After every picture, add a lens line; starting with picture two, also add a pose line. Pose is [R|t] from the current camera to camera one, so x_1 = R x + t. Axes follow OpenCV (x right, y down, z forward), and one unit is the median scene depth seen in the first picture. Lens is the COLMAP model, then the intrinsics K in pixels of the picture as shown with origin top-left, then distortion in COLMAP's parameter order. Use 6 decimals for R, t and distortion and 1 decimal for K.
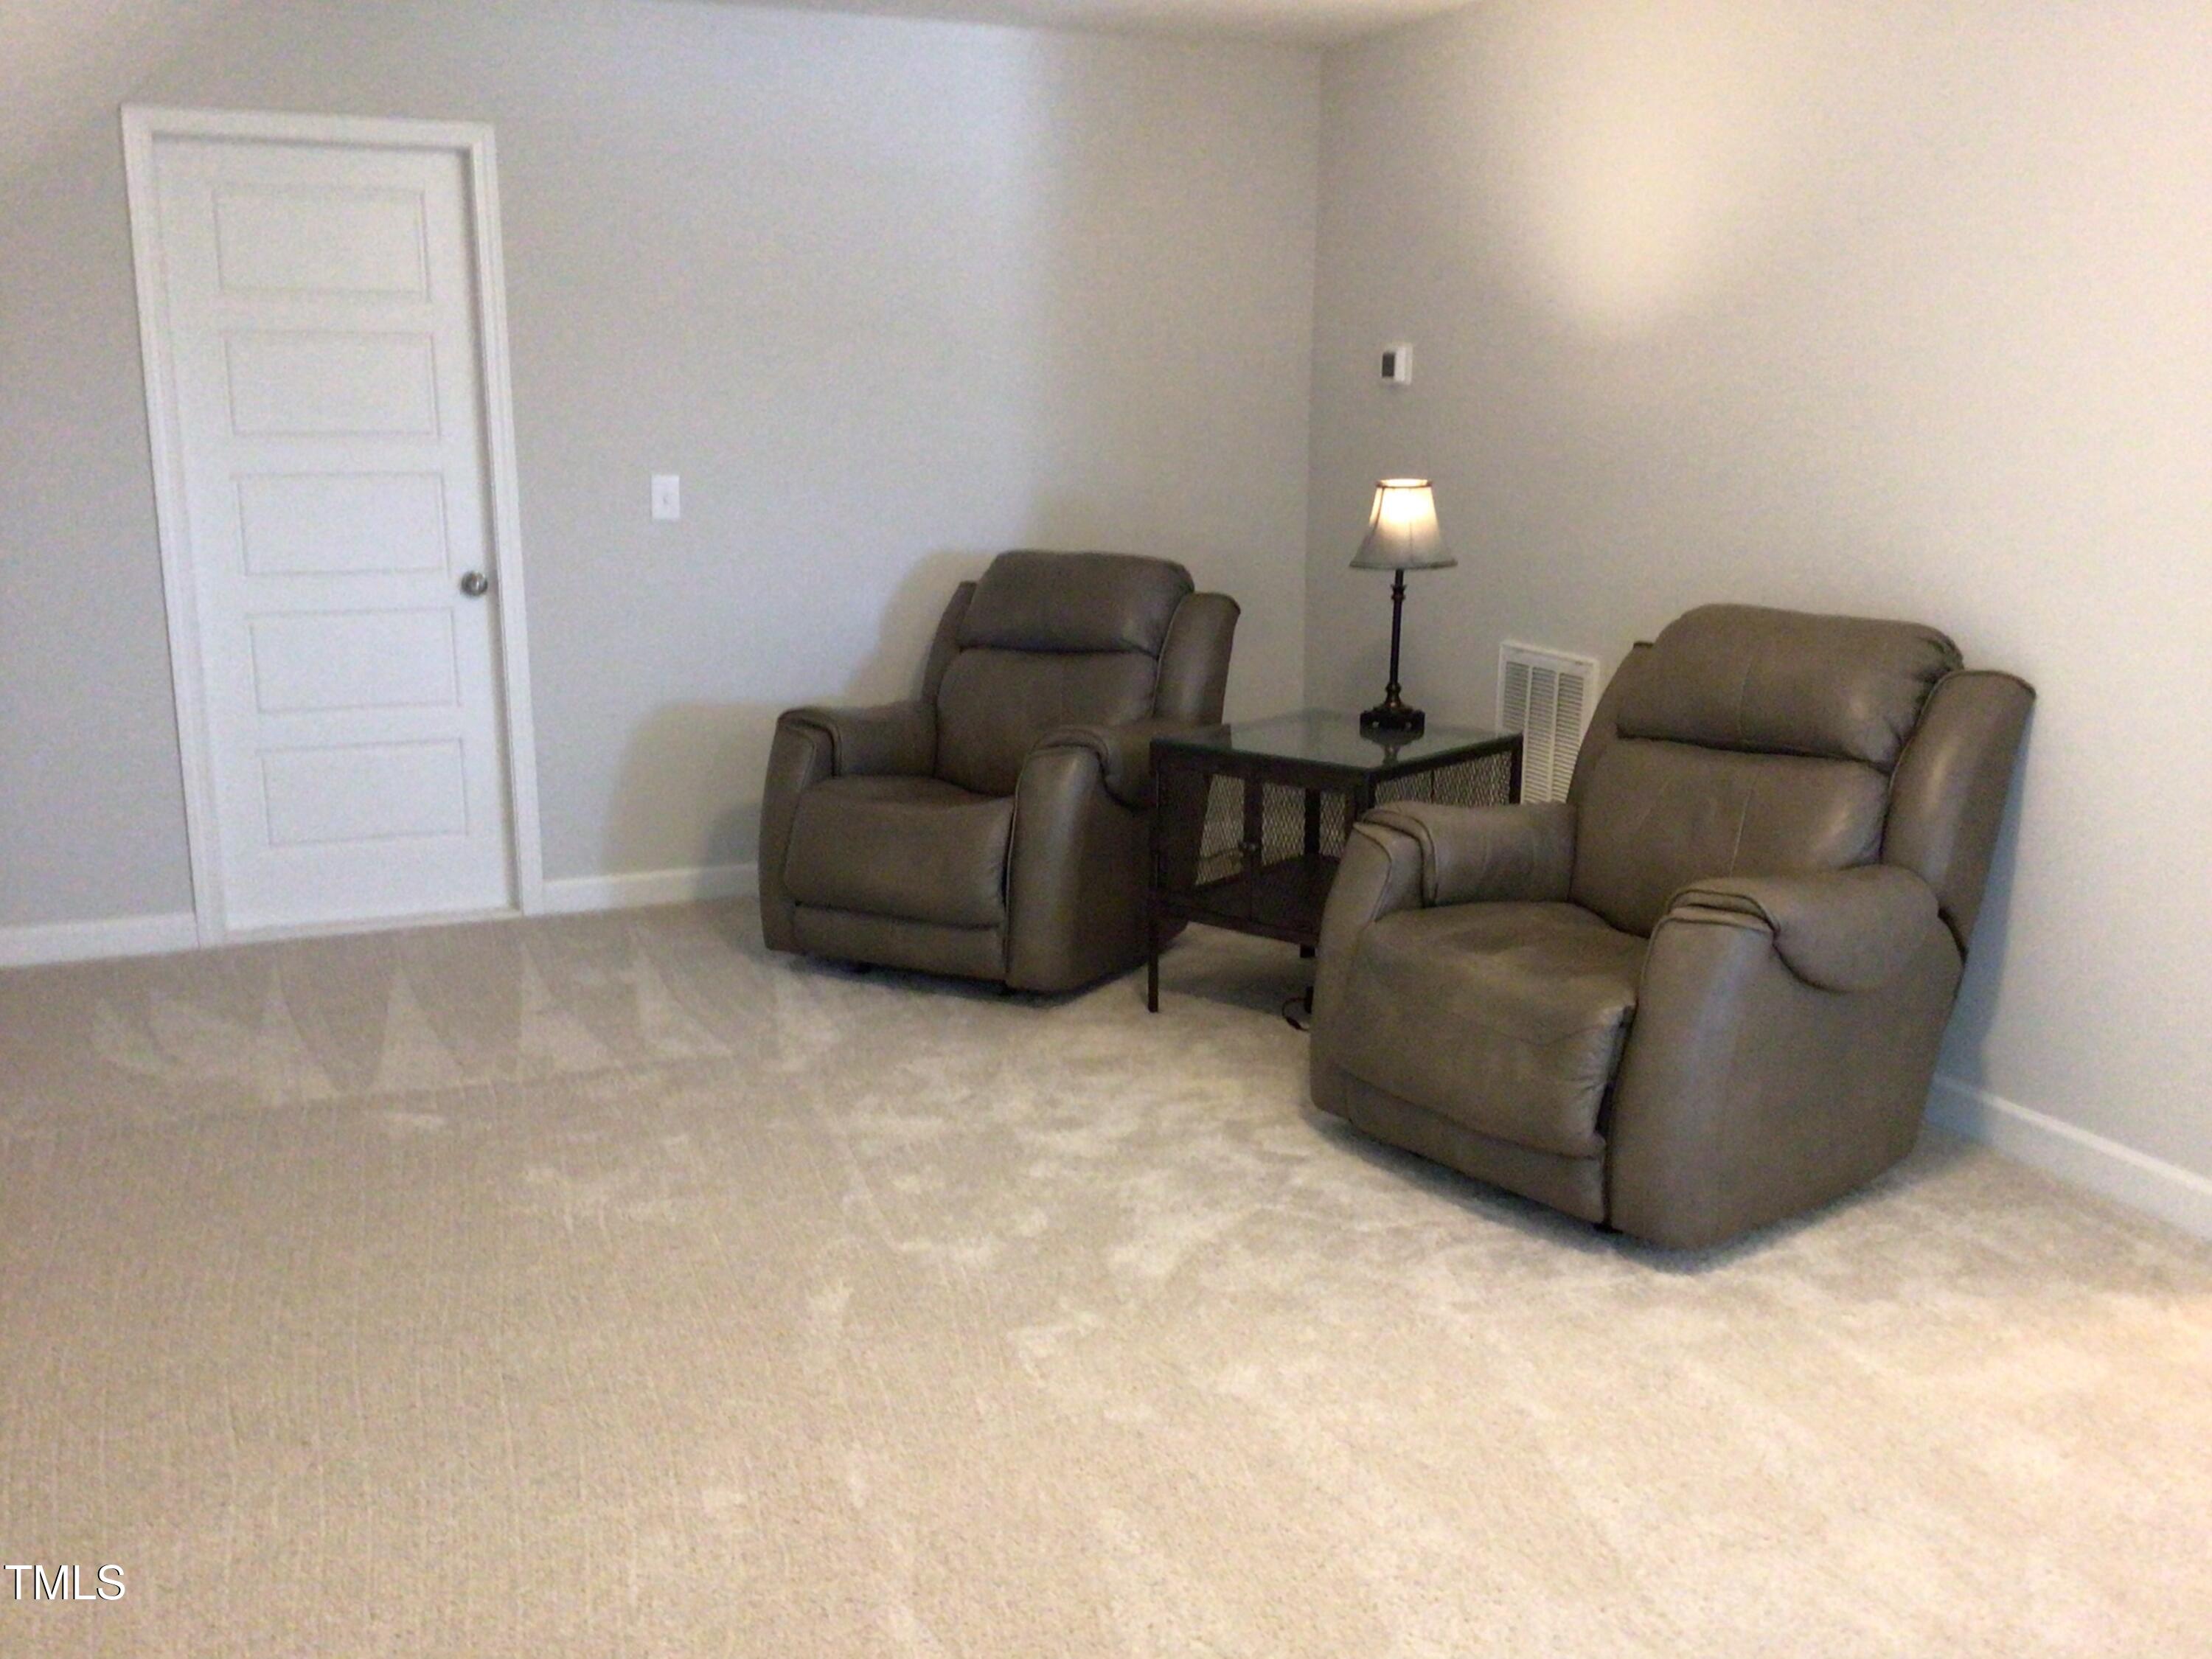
lens RADIAL K [[1964.8, 0, 1106.0], [0, 1964.8, 829.5], [0, 0, 1]] dist [0.019804, -0.004431]
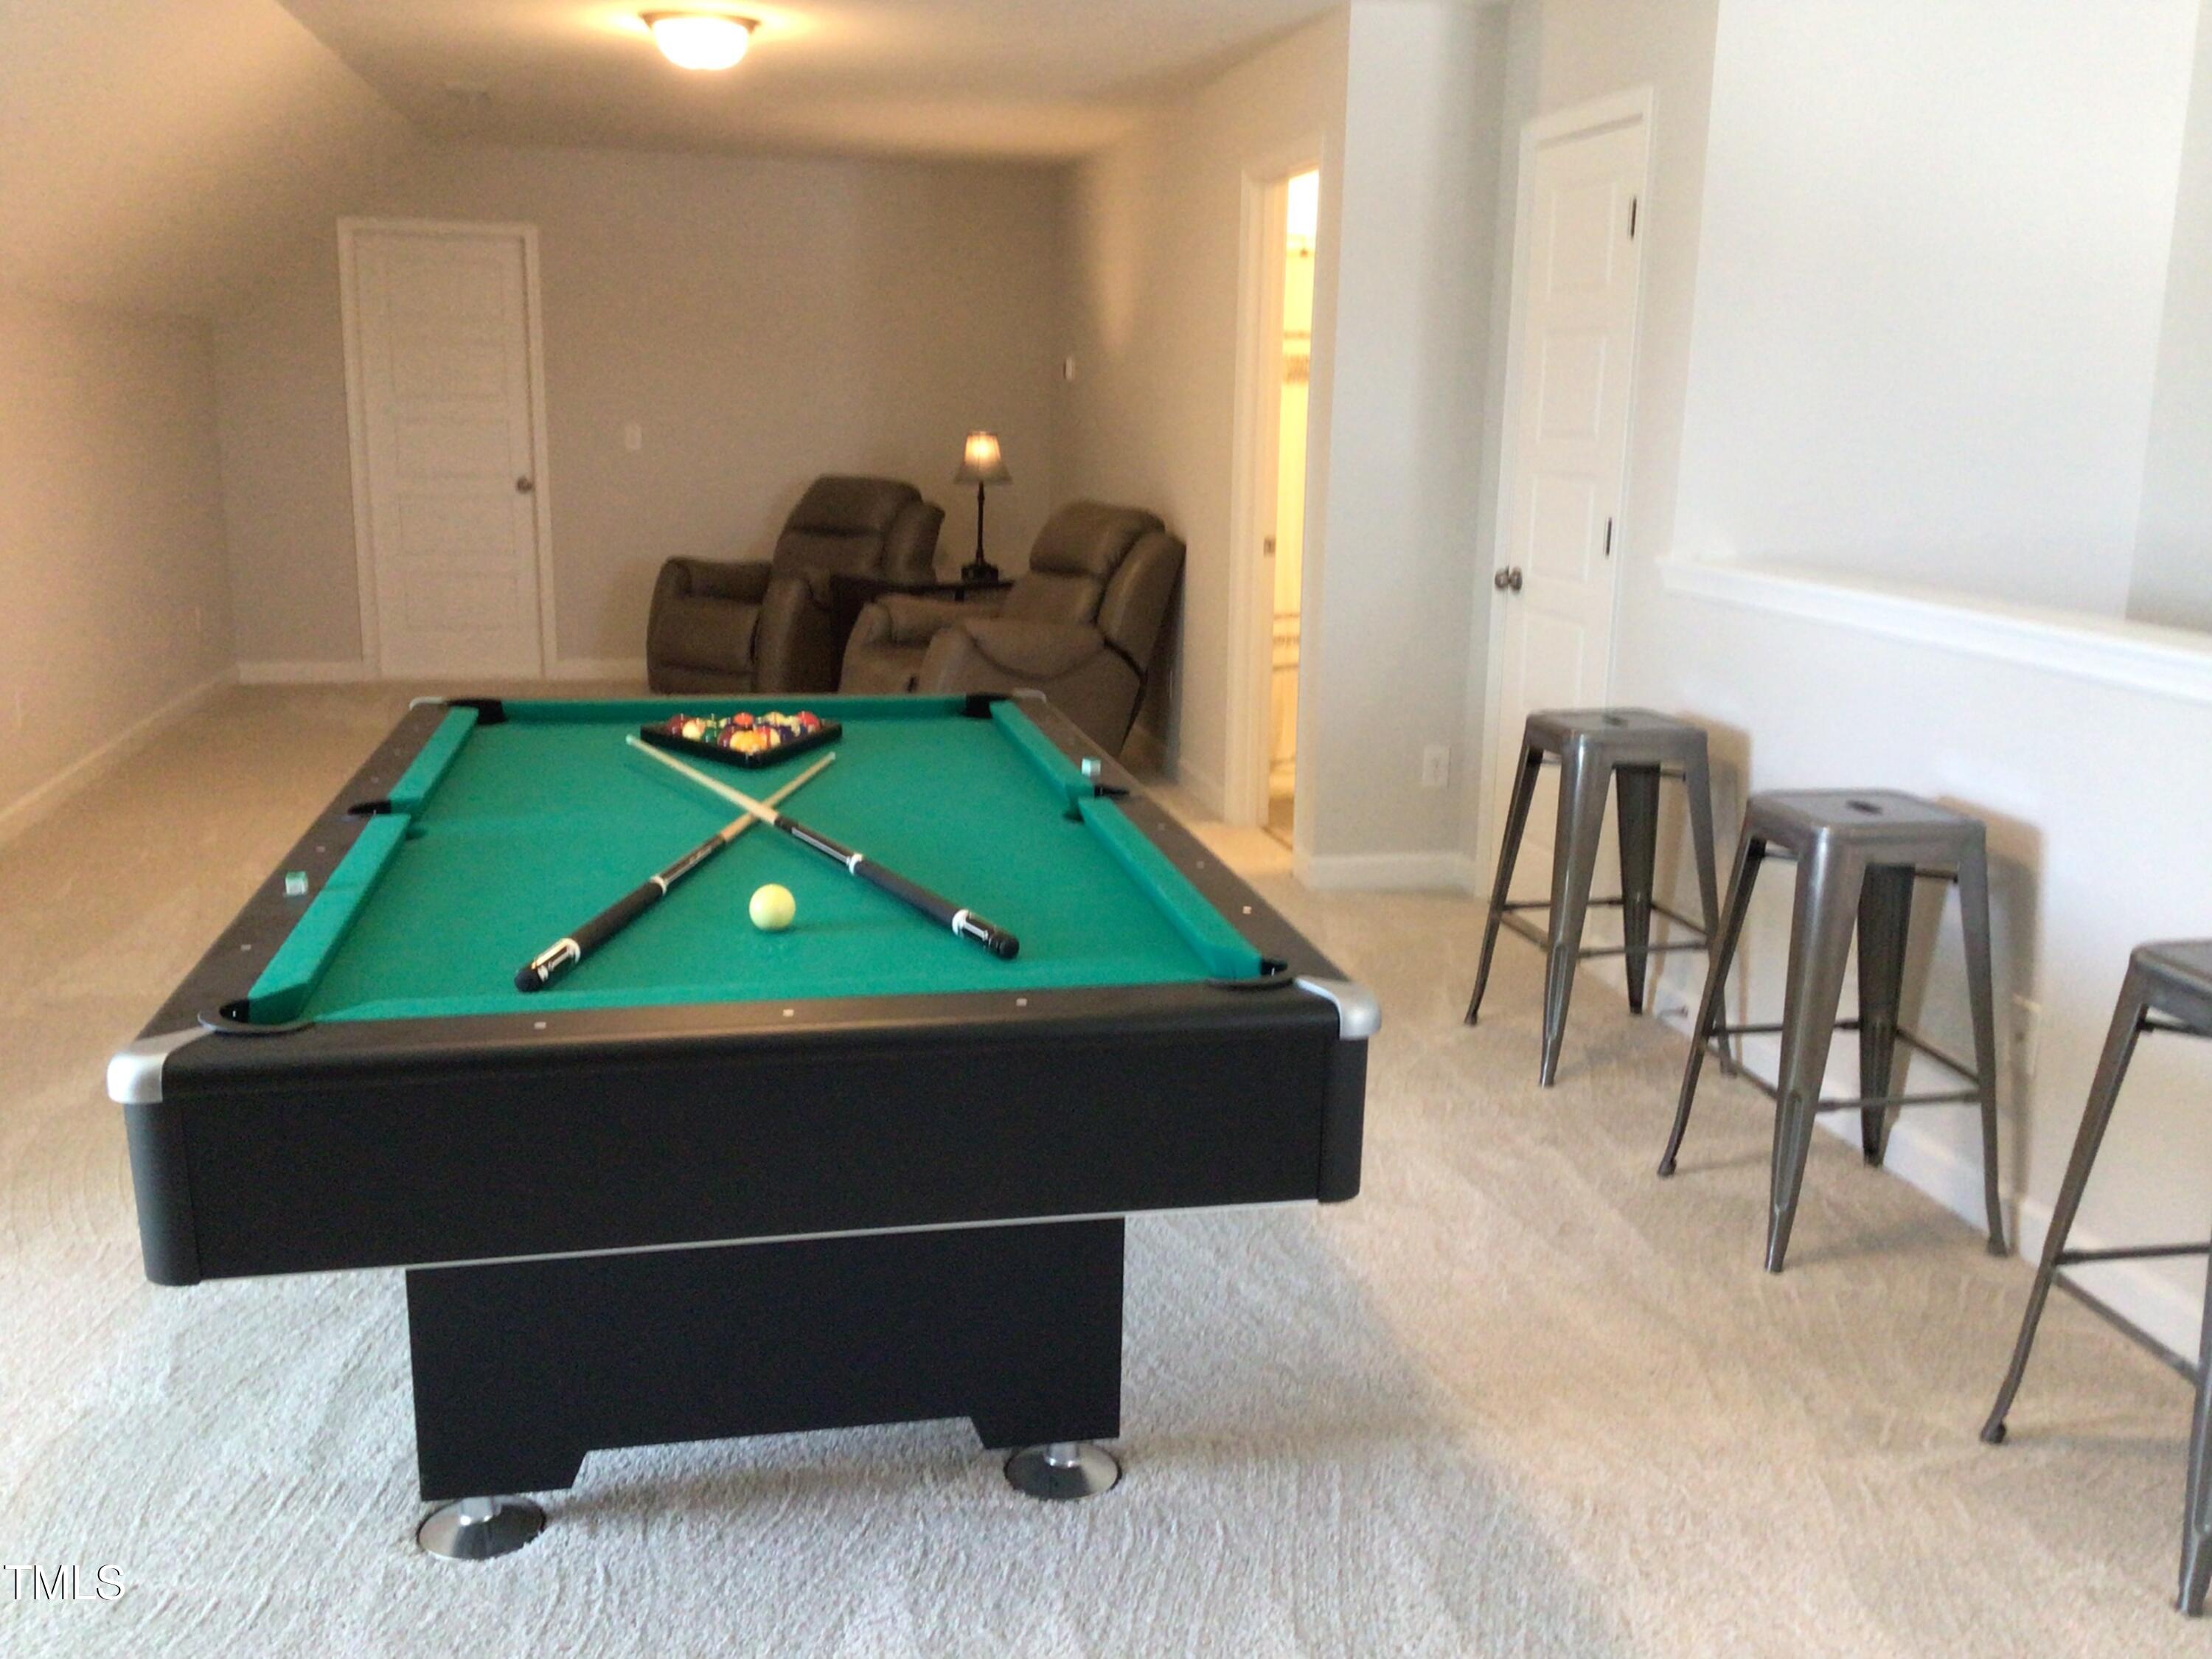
lens RADIAL K [[1990.3, 0, 1106.0], [0, 1990.3, 829.5], [0, 0, 1]] dist [0.106757, -0.190490]
pose [[0.982140, 0.054118, -0.180202, 0.586363], [-0.053768, 0.998530, 0.006831, 0.156647], [0.180307, 0.002980, 0.983606, -0.735485]]
